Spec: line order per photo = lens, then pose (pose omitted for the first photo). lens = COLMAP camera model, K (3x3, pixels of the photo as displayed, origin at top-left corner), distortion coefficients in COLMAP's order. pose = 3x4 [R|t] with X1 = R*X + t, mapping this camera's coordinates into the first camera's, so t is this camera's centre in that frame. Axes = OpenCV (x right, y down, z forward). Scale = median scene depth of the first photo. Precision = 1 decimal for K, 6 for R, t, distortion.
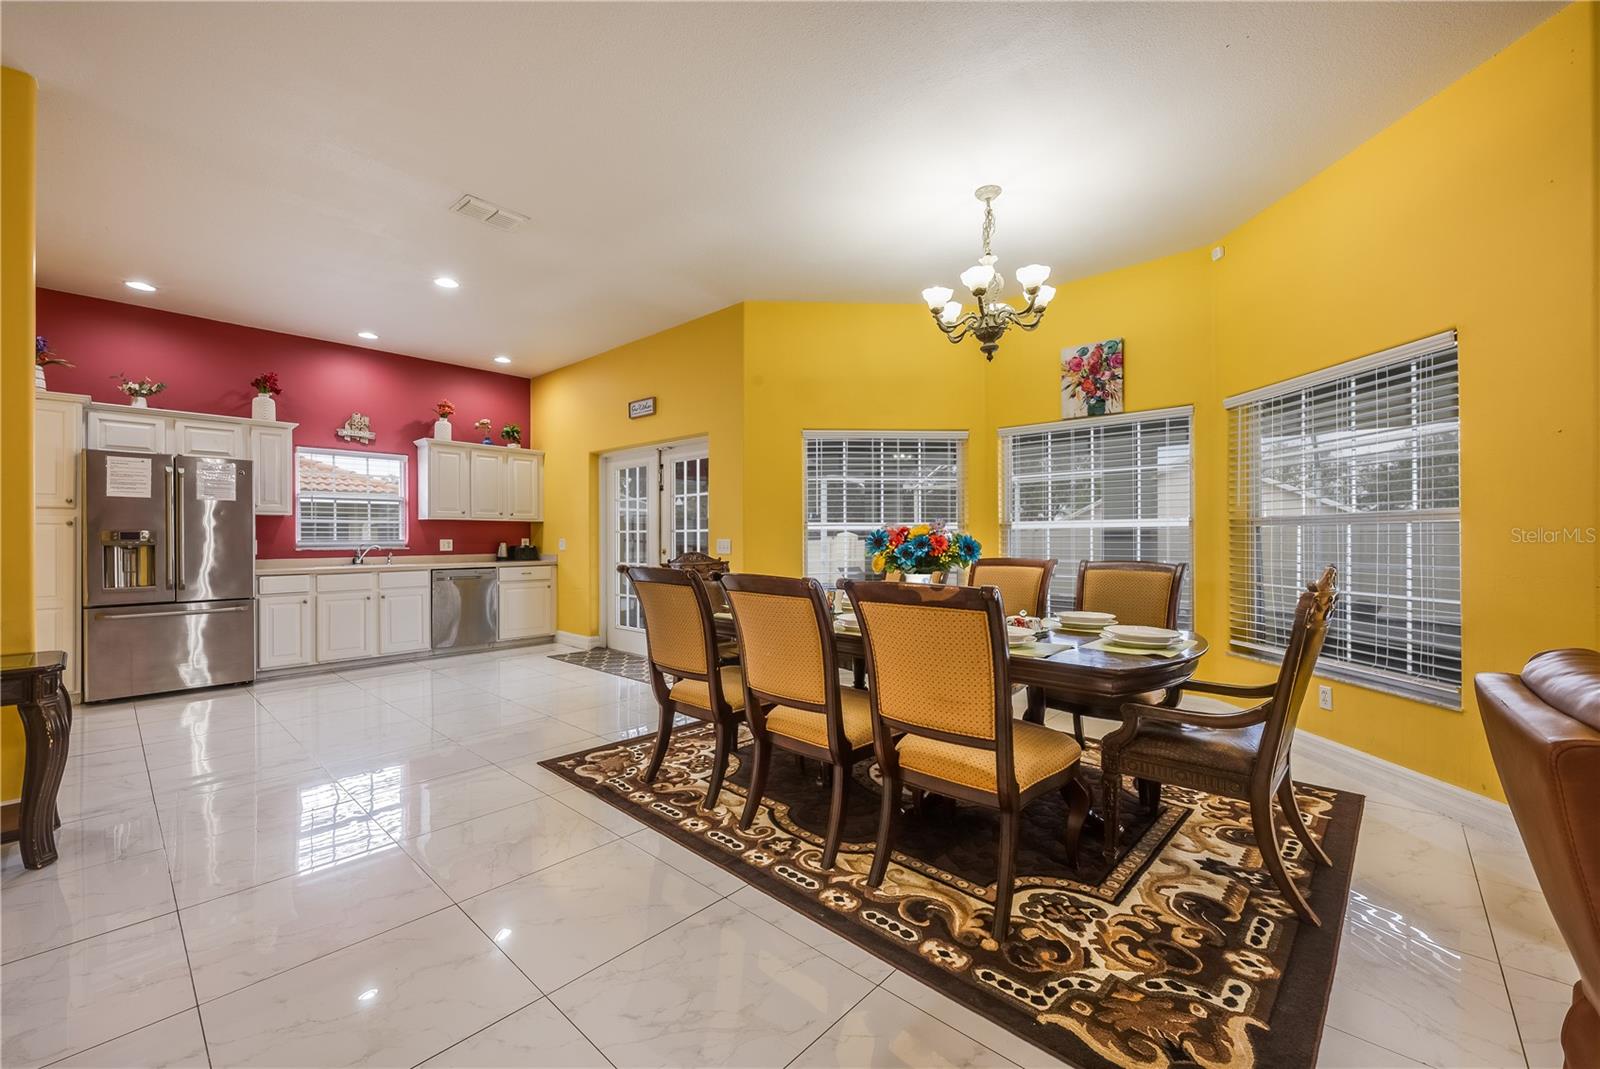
lens RADIAL K [[639.0, 0, 801.5], [0, 639.0, 537.9], [0, 0, 1]] dist [0.001480, 0.000262]
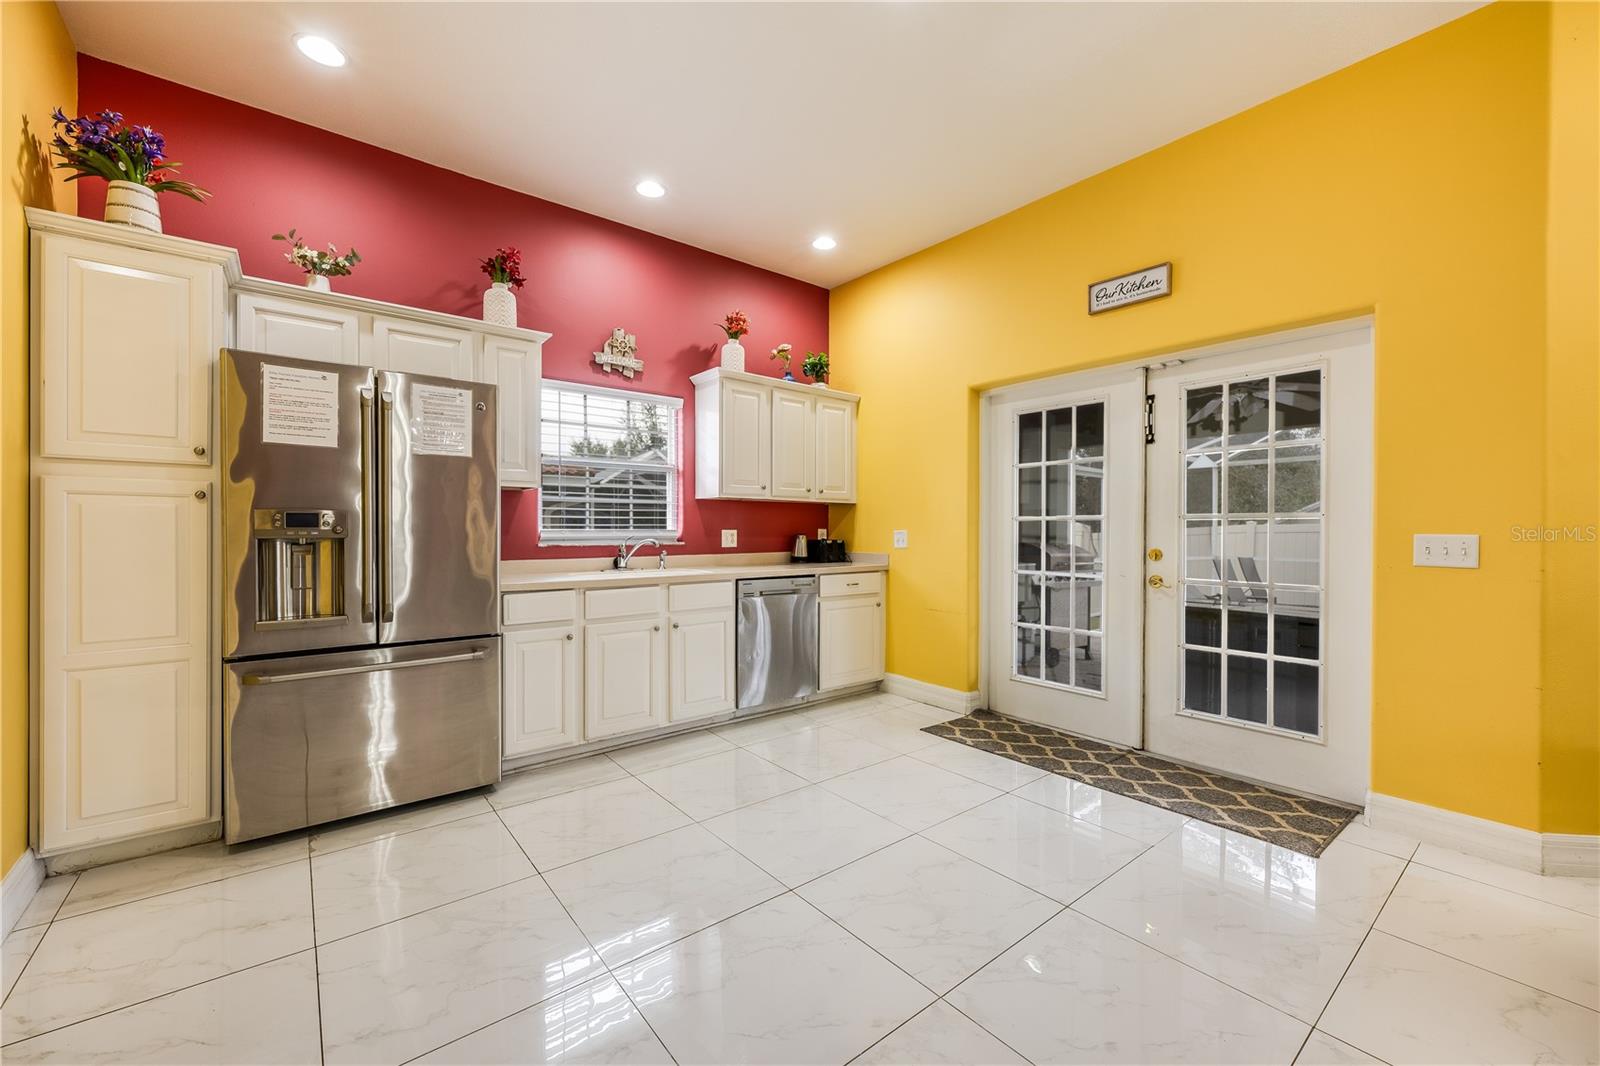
lens RADIAL K [[635.9, 0, 800.0], [0, 635.9, 533.0], [0, 0, 1]] dist [0.000789, 0.000003]
pose [[0.987988, 0.007627, -0.154341, -0.429559], [-0.006586, 0.999952, 0.007256, 0.000571], [0.154389, -0.006153, 0.987991, 0.415957]]
